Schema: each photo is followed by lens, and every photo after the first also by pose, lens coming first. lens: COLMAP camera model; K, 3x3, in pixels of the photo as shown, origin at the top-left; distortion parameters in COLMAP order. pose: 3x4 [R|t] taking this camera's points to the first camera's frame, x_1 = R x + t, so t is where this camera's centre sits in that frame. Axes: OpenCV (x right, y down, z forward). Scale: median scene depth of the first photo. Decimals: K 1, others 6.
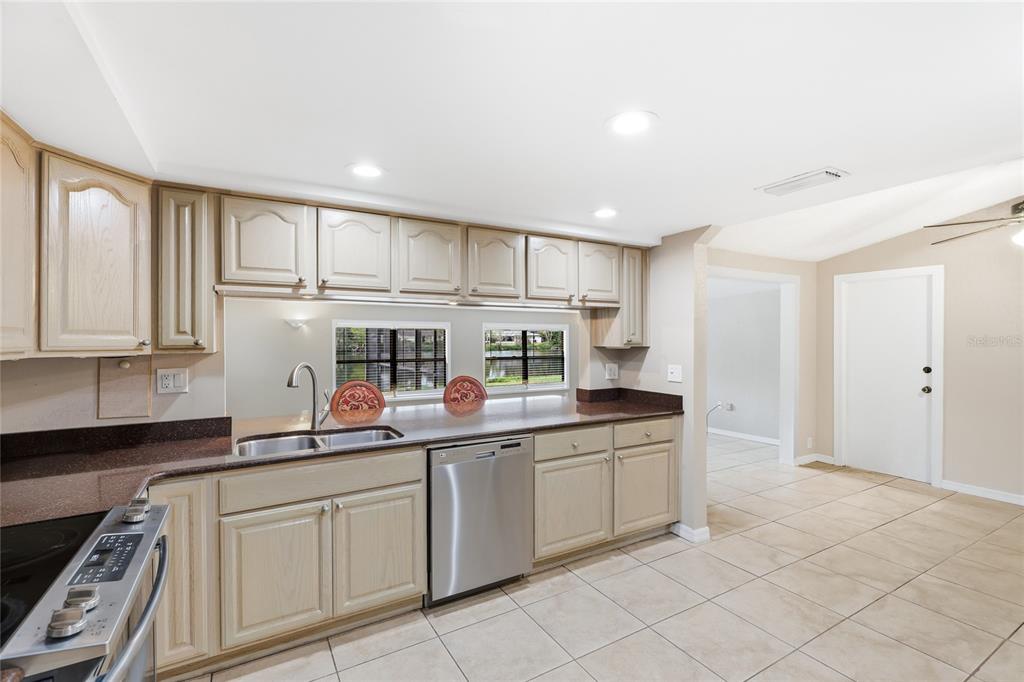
lens RADIAL K [[461.2, 0, 514.3], [0, 461.2, 338.2], [0, 0, 1]] dist [0.002644, -0.001212]
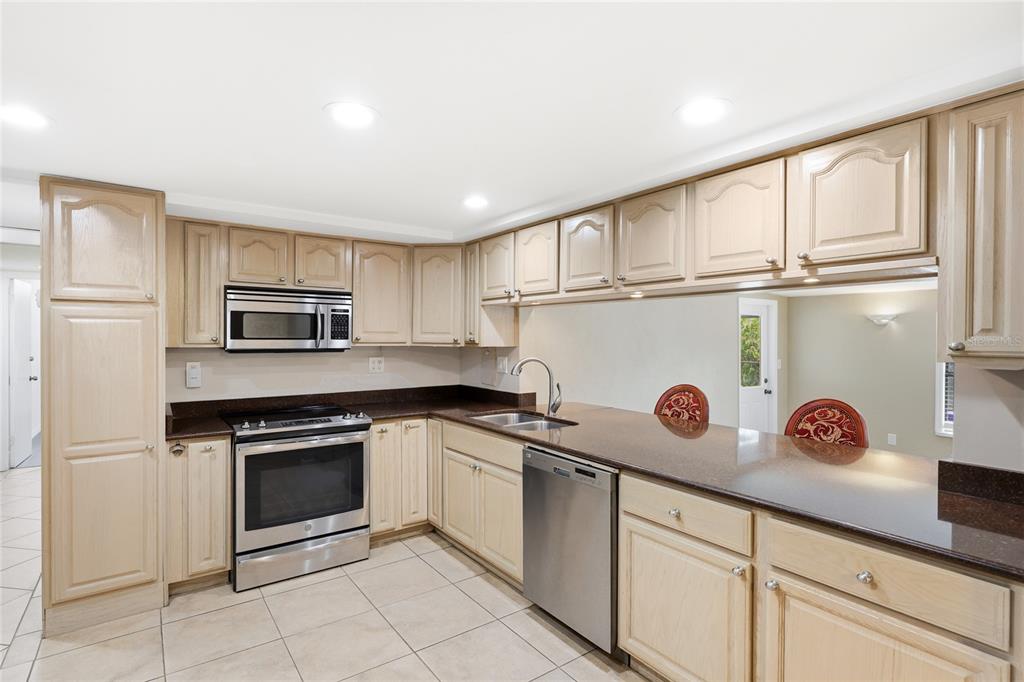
lens RADIAL K [[510.2, 0, 507.2], [0, 510.2, 339.1], [0, 0, 1]] dist [-0.002512, 0.000620]
pose [[0.092340, 0.007423, -0.995700, 0.677454], [-0.005791, 0.999959, 0.006918, -0.003006], [0.995711, 0.005127, 0.092380, 0.618200]]
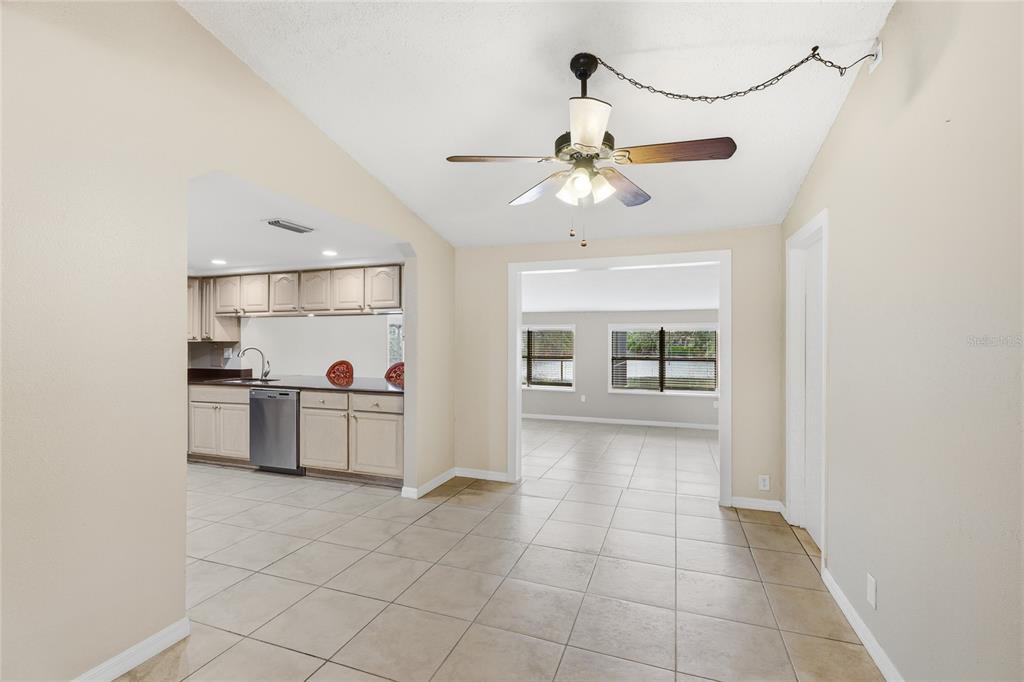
lens RADIAL K [[461.2, 0, 511.5], [0, 461.2, 339.9], [0, 0, 1]] dist [0.002644, -0.001212]
pose [[0.643821, -0.001168, -0.765176, 1.528029], [-0.002775, 0.999989, -0.003862, 0.020460], [0.765171, 0.004610, 0.643810, 0.410893]]
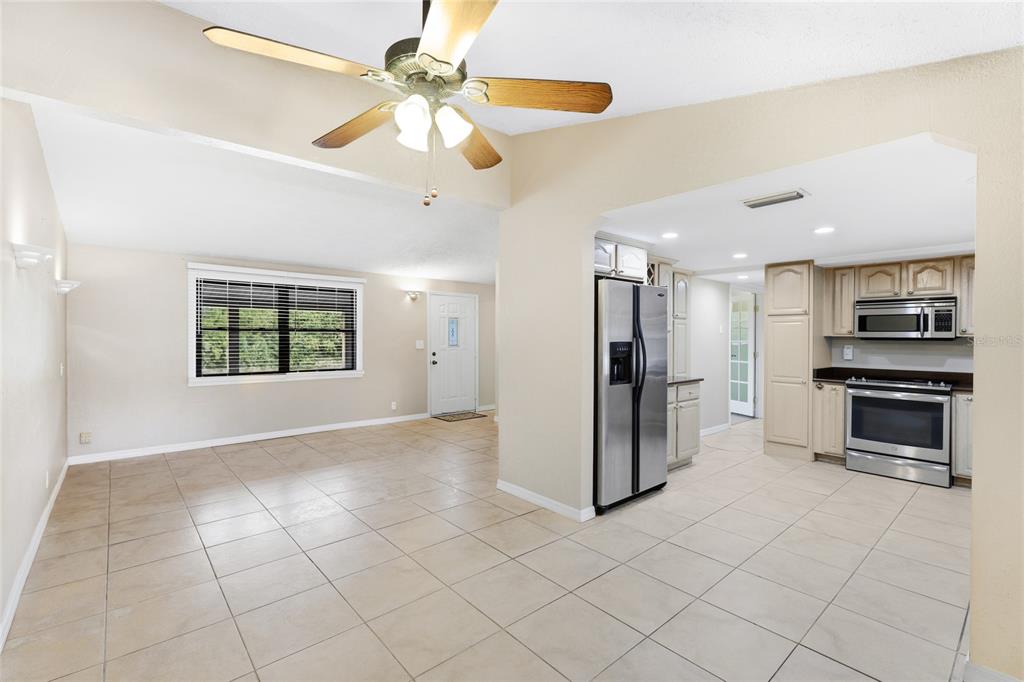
lens RADIAL K [[461.2, 0, 513.1], [0, 461.2, 339.2], [0, 0, 1]] dist [0.002644, -0.001212]
pose [[-0.981817, -0.002010, -0.189818, 1.075235], [-0.003547, 0.999964, 0.007757, 0.024147], [0.189796, 0.008289, -0.981789, 1.466378]]
